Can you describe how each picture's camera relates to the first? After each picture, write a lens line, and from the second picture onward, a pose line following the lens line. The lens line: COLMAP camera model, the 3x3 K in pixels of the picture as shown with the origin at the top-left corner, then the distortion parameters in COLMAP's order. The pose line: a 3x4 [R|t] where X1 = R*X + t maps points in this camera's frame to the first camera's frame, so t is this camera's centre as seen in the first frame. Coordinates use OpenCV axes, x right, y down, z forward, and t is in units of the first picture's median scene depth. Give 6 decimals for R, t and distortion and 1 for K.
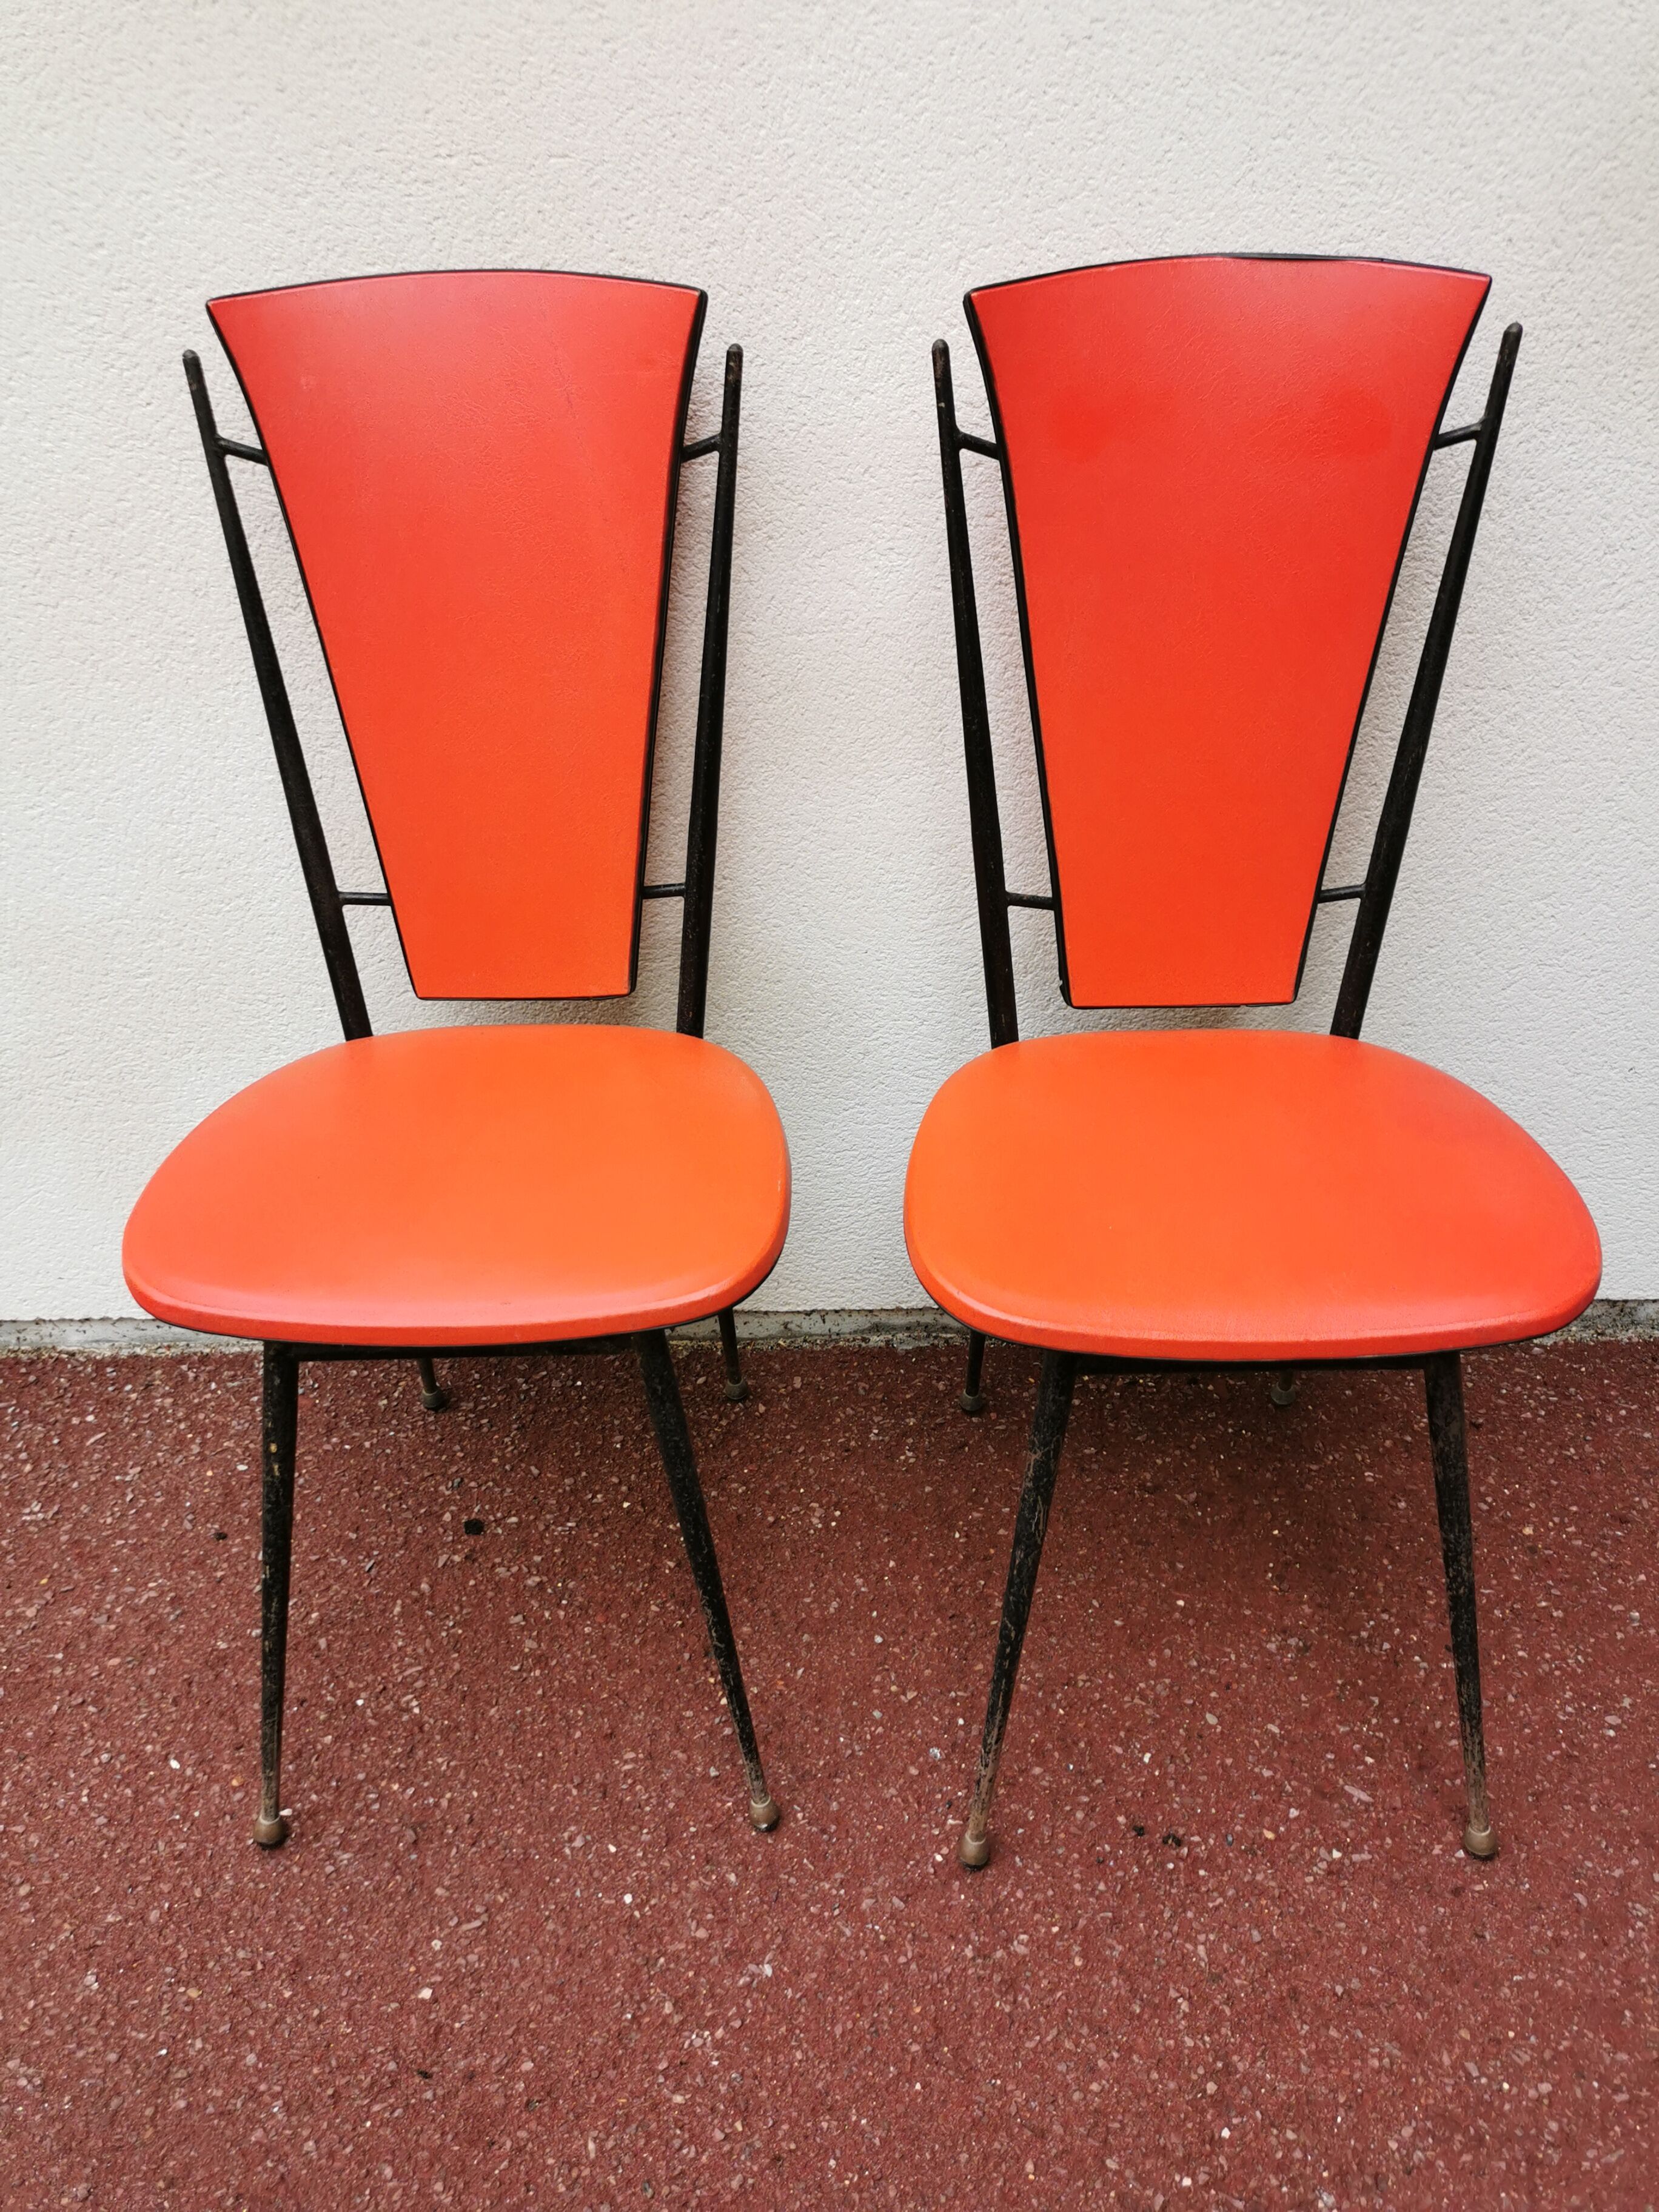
lens RADIAL K [[1729.8, 0, 840.6], [0, 1729.8, 1101.7], [0, 0, 1]] dist [0.034243, -0.027761]
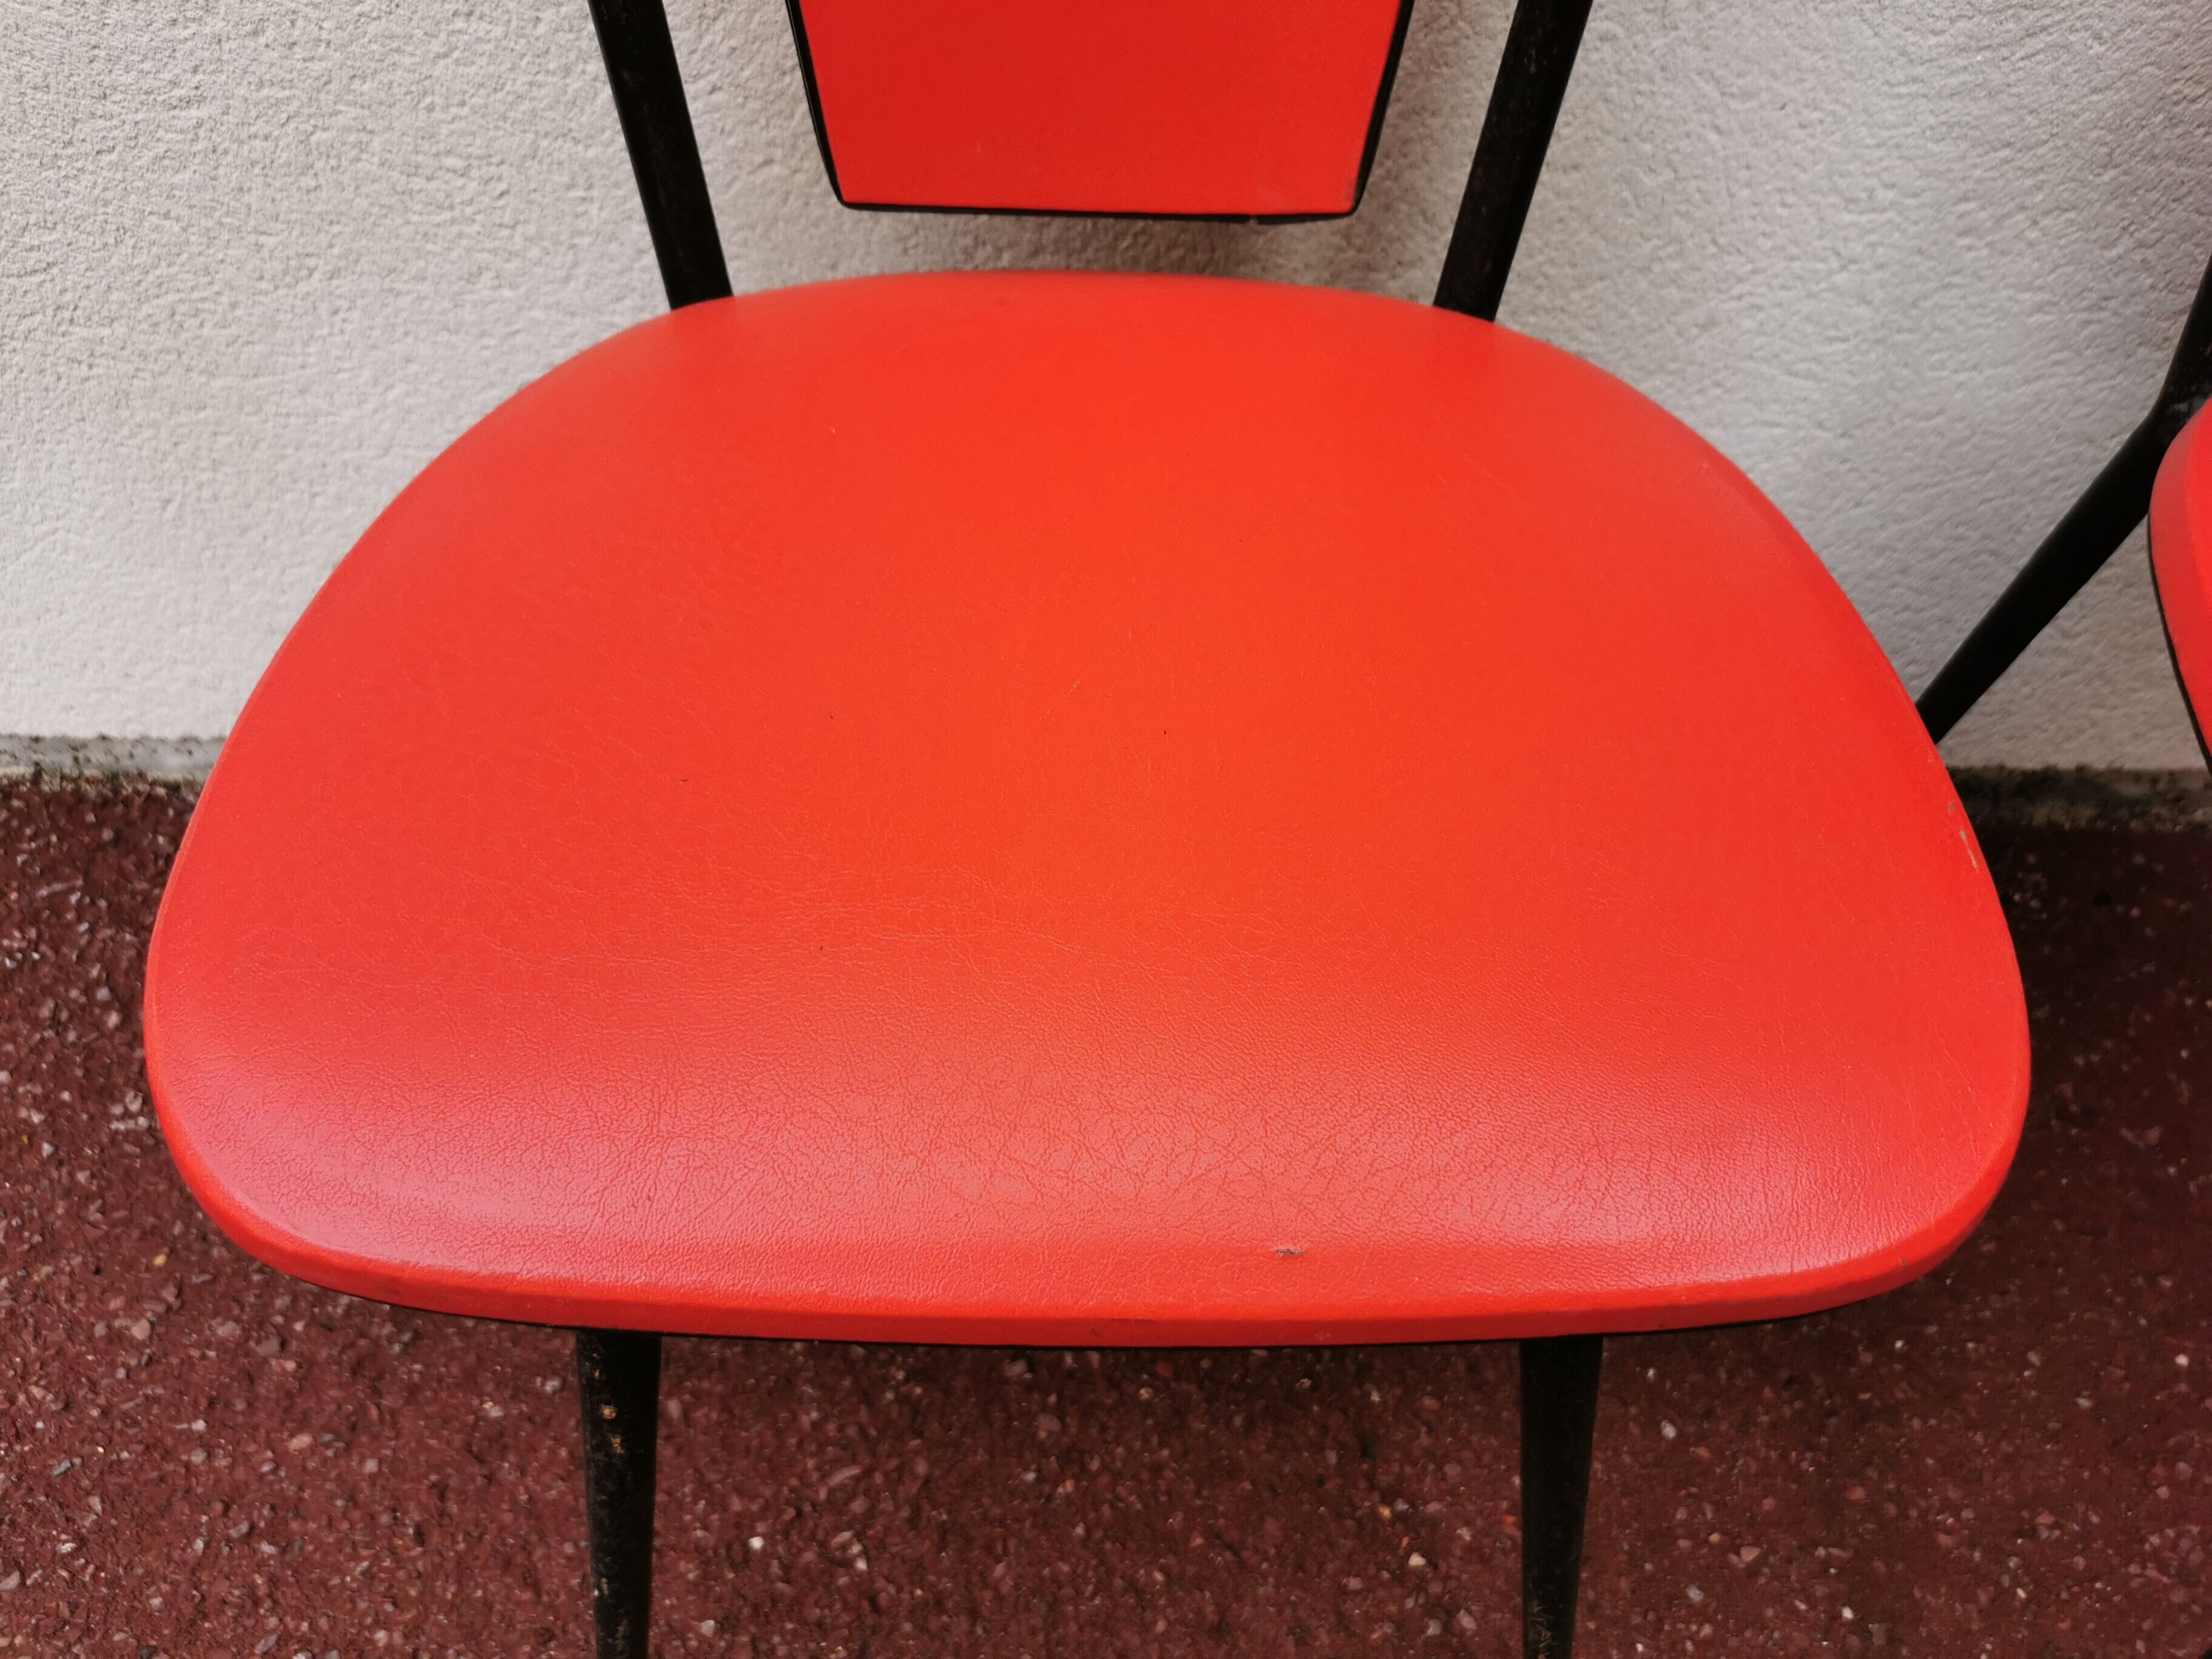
lens RADIAL K [[1729.8, 0, 1108.6], [0, 1729.8, 819.4], [0, 0, 1]] dist [0.034243, -0.027761]
pose [[0.999028, 0.020379, 0.039084, -0.200181], [-0.032107, 0.943953, 0.328514, -0.062130], [-0.030199, -0.329449, 0.943690, 0.576335]]
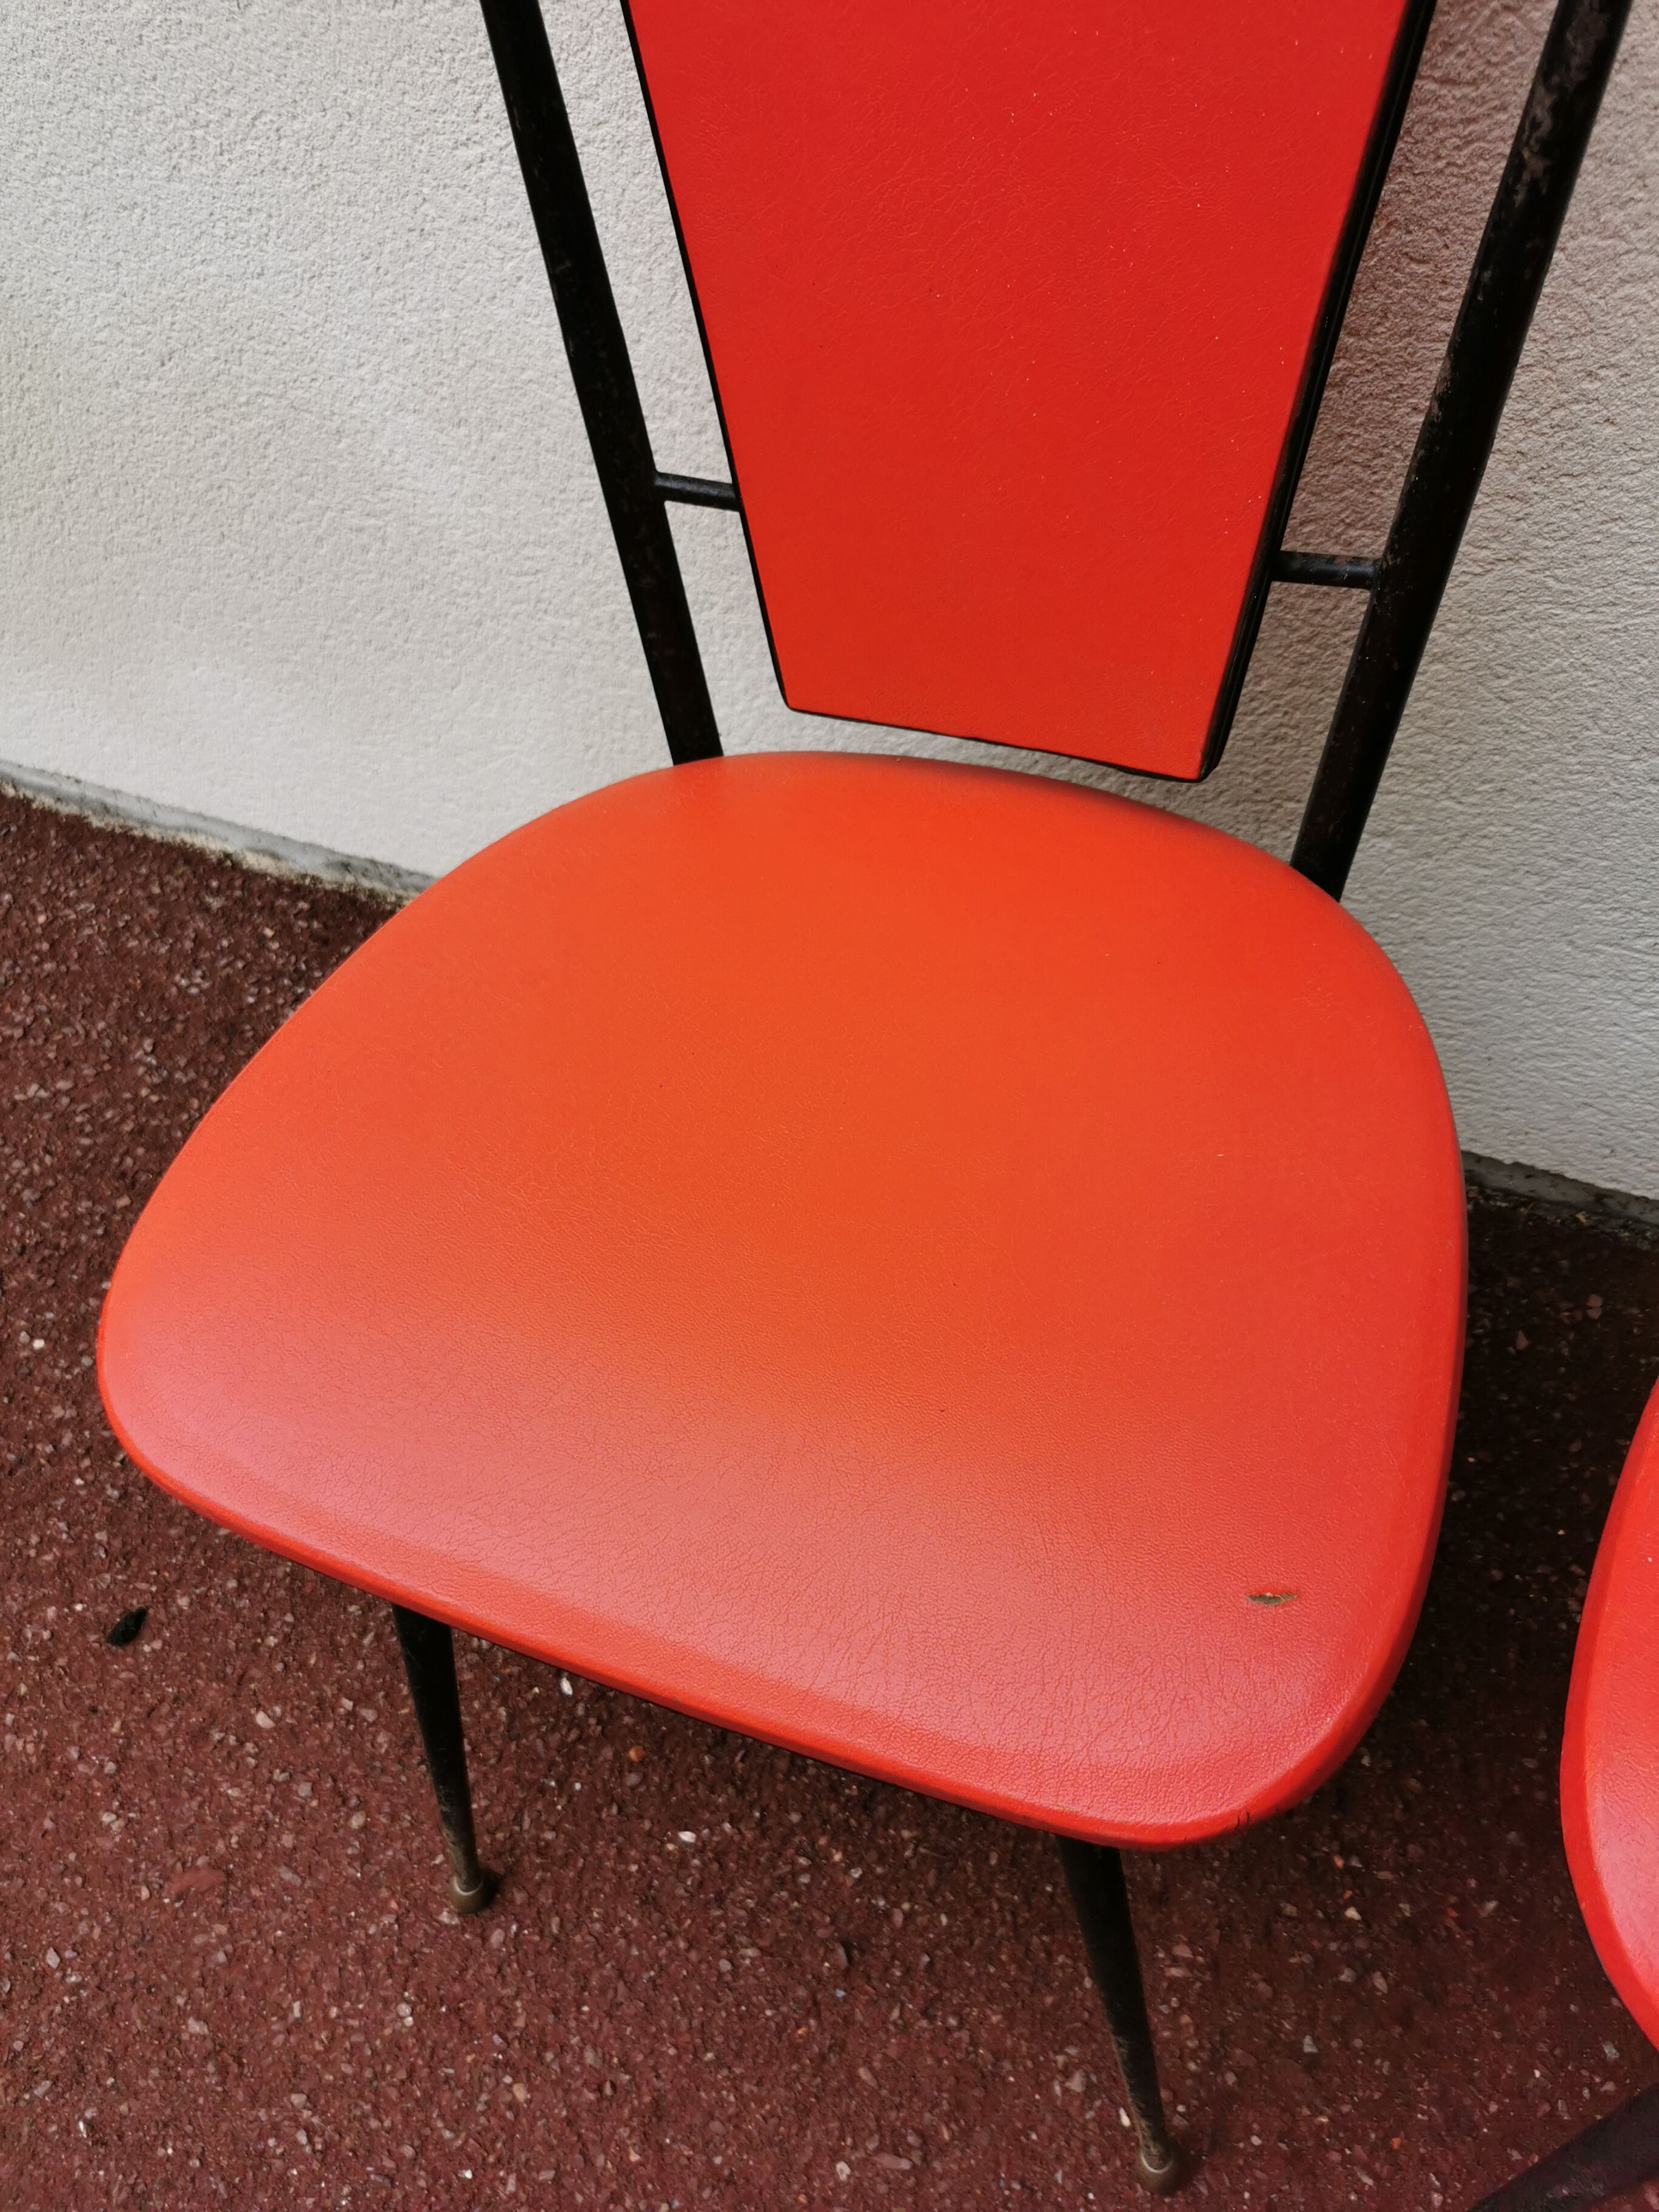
lens RADIAL K [[1729.8, 0, 830.9], [0, 1729.8, 1106.0], [0, 0, 1]] dist [0.034243, -0.027761]
pose [[0.914948, 0.263949, -0.305289, -0.127846], [-0.116974, 0.897440, 0.425345, -0.158508], [0.386248, -0.353458, 0.851986, 0.524074]]
